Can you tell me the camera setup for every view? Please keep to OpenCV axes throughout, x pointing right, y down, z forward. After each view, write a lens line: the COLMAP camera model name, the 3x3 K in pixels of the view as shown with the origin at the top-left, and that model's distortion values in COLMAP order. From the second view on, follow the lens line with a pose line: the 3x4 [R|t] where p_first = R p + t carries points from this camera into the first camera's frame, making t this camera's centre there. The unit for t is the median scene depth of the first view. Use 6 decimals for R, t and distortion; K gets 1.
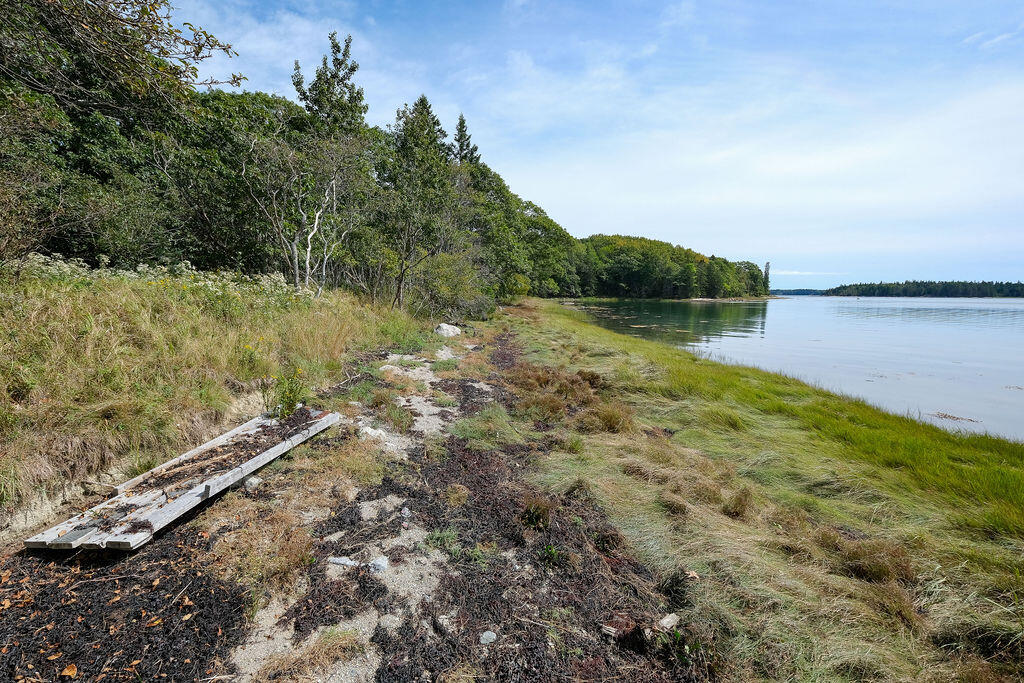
lens RADIAL K [[446.3, 0, 504.9], [0, 446.3, 346.3], [0, 0, 1]] dist [0.000500, -0.000592]
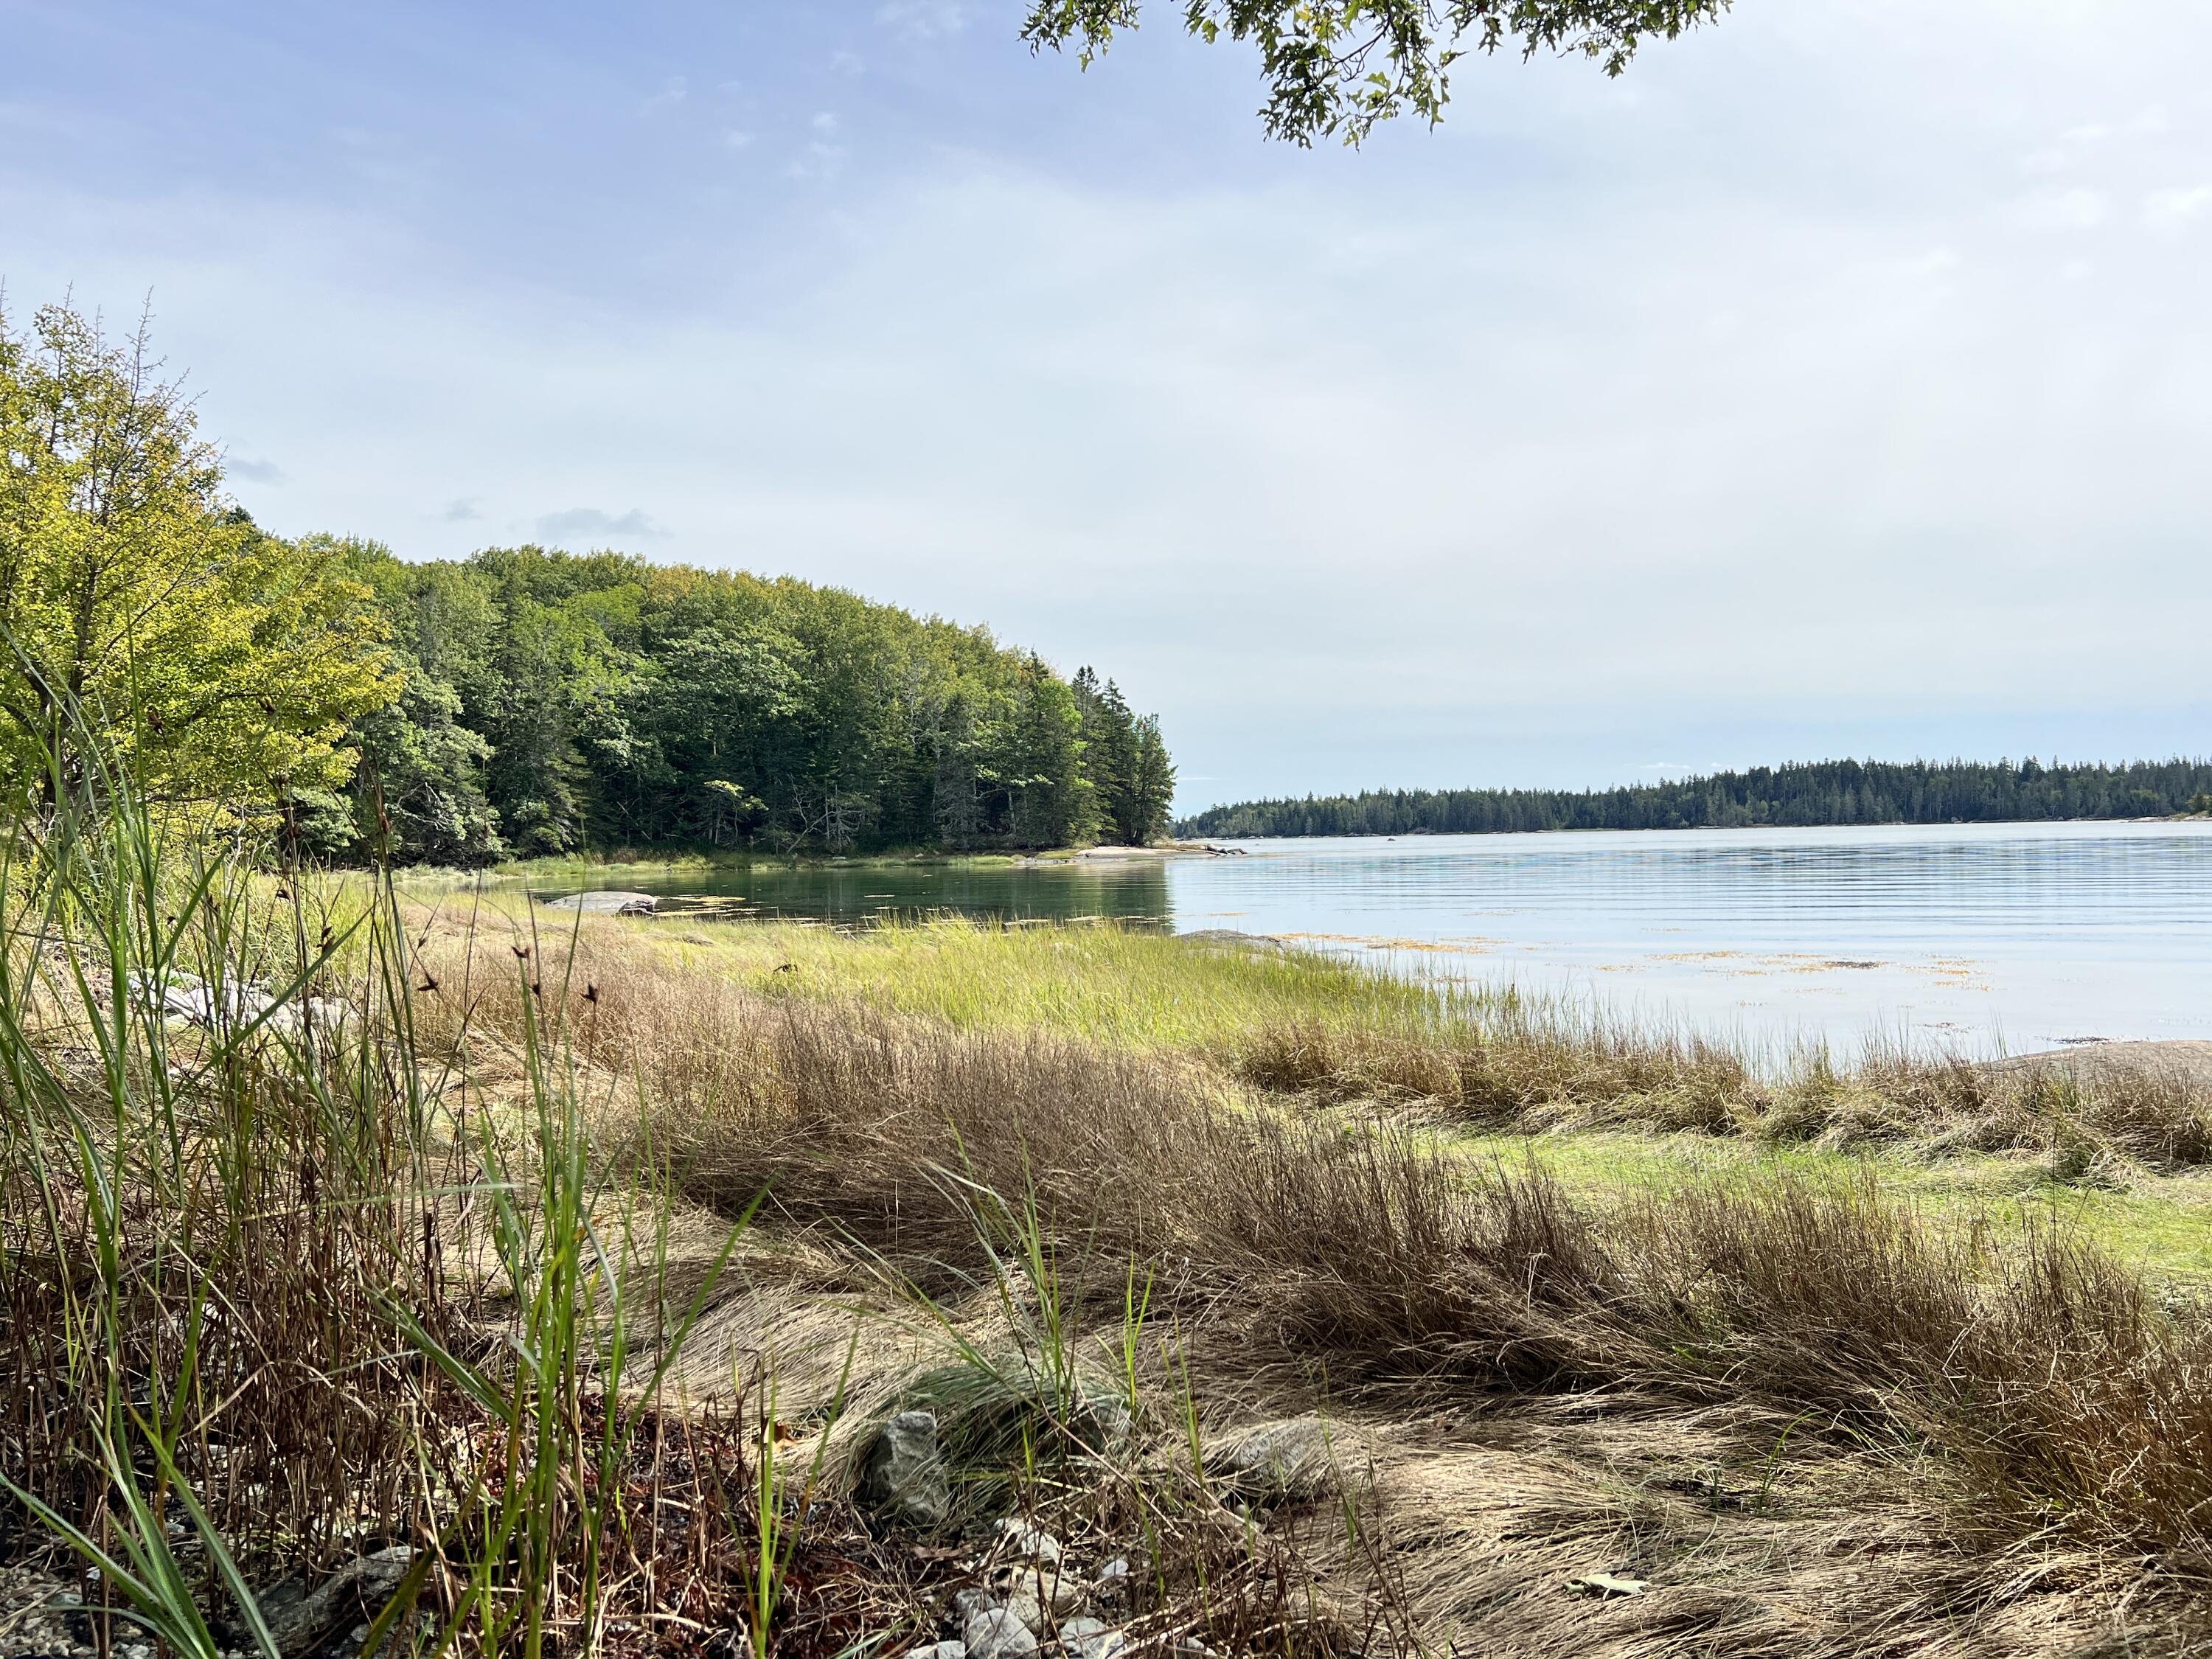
lens RADIAL K [[1688.0, 0, 1135.5], [0, 1688.0, 819.8], [0, 0, 1]] dist [0.065336, -0.083475]
pose [[0.821187, -0.017565, 0.570389, 0.001332], [0.093944, 0.990050, -0.104762, -0.035193], [-0.562874, 0.139614, 0.814666, 0.336481]]
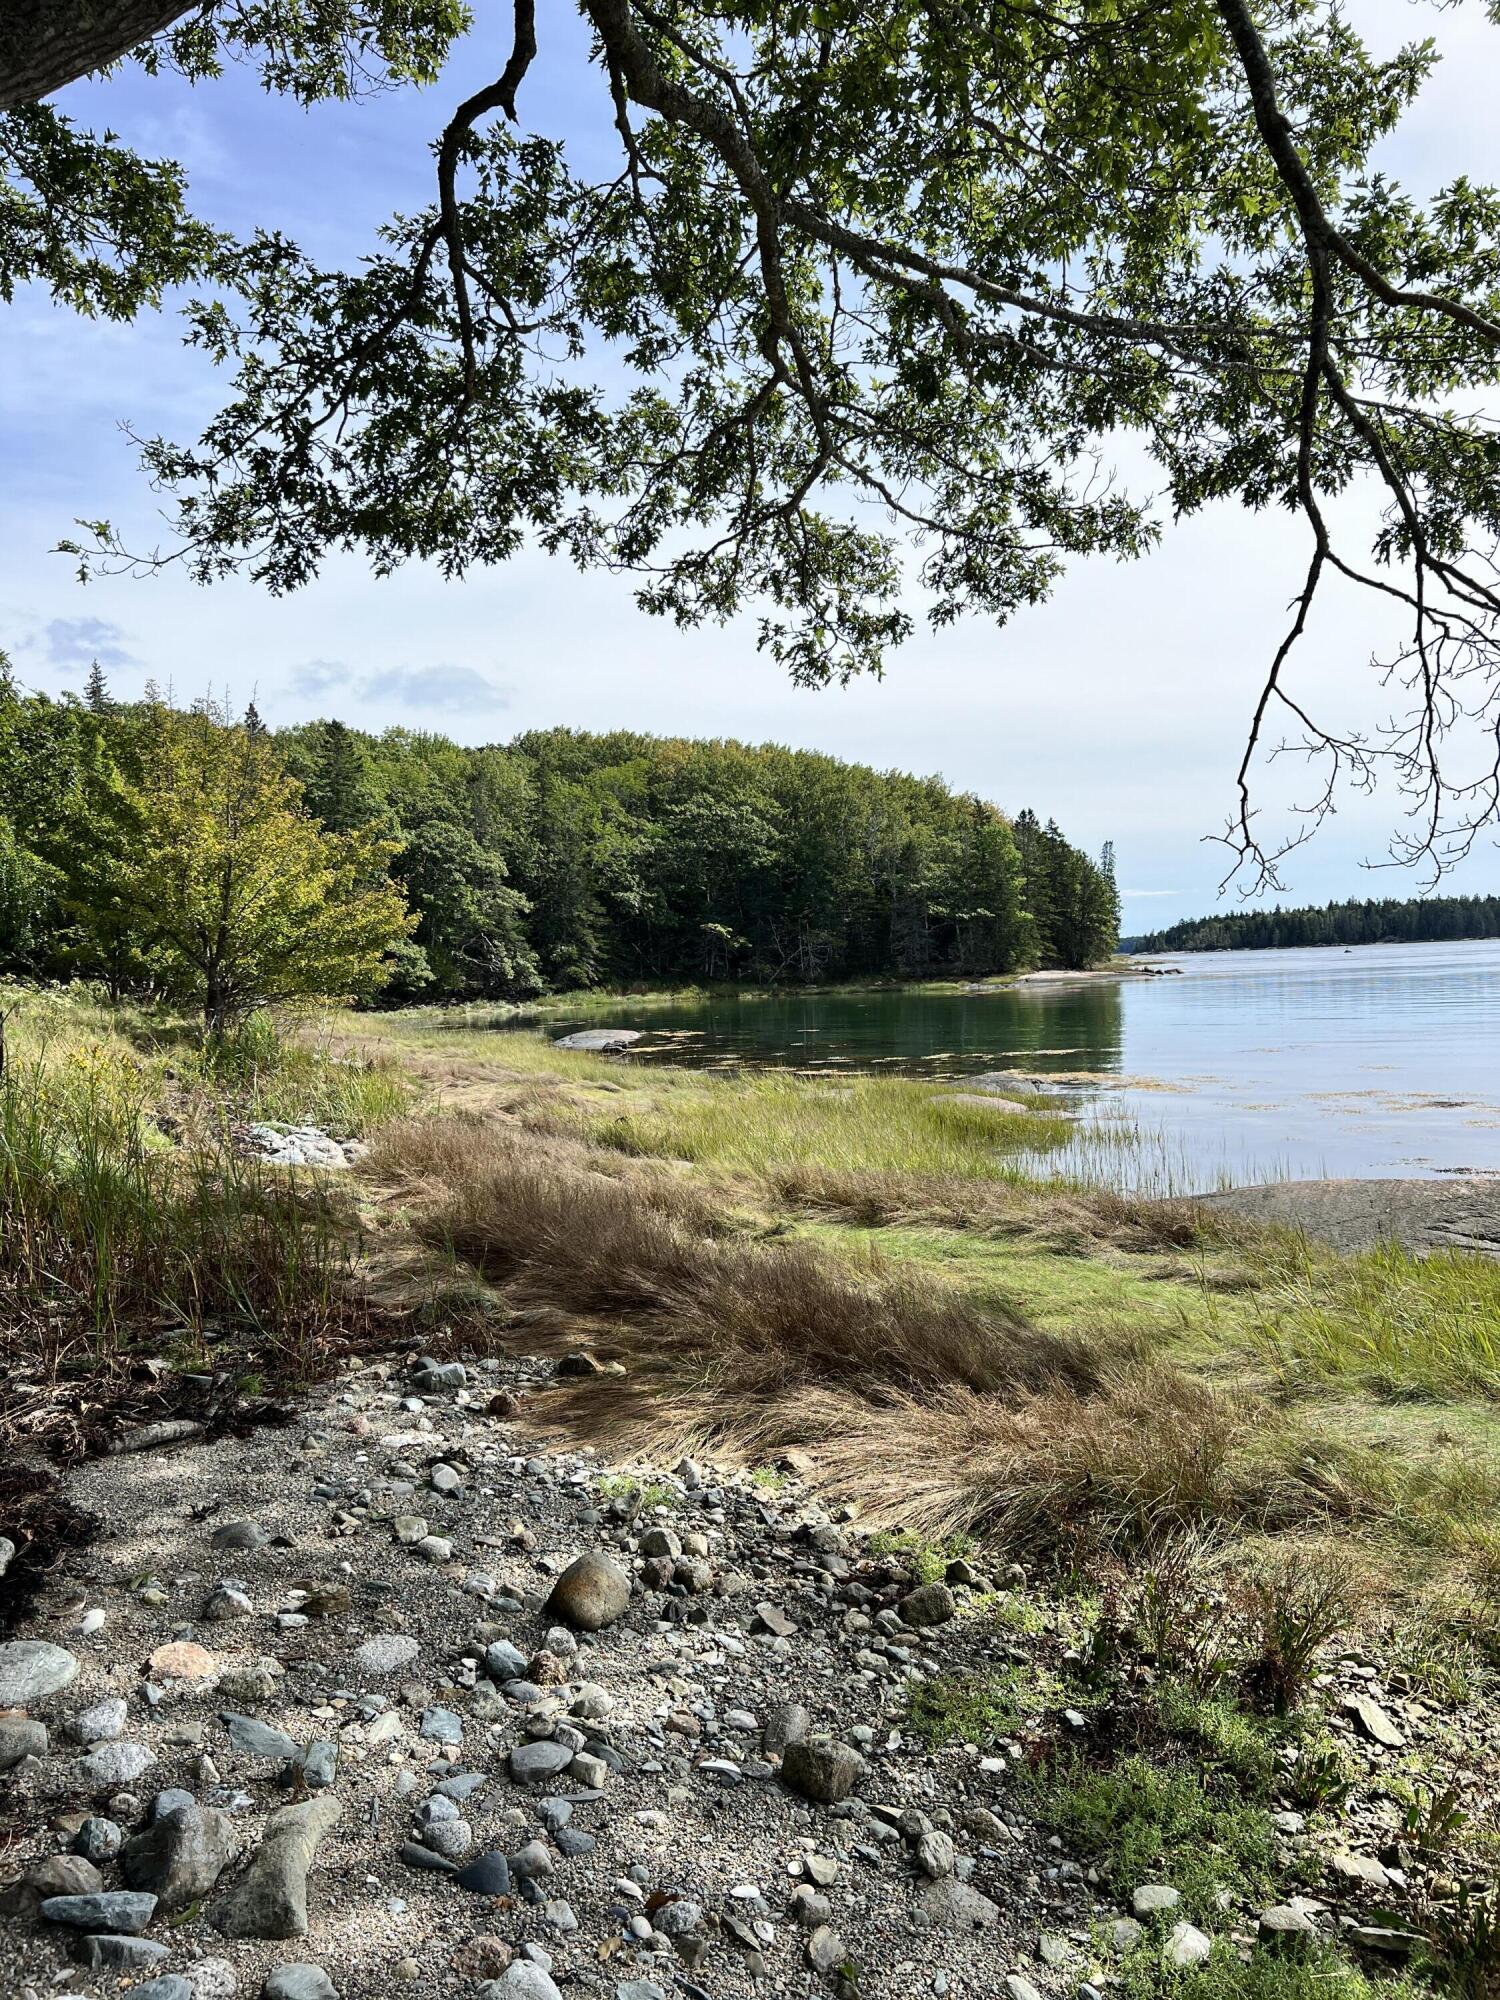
lens RADIAL K [[1526.2, 0, 771.0], [0, 1526.2, 1009.3], [0, 0, 1]] dist [0.065336, -0.083475]
pose [[0.923800, -0.057852, 0.378478, 0.000204], [0.094949, 0.992256, -0.080083, -0.036025], [-0.370914, 0.109917, 0.922139, 0.303751]]
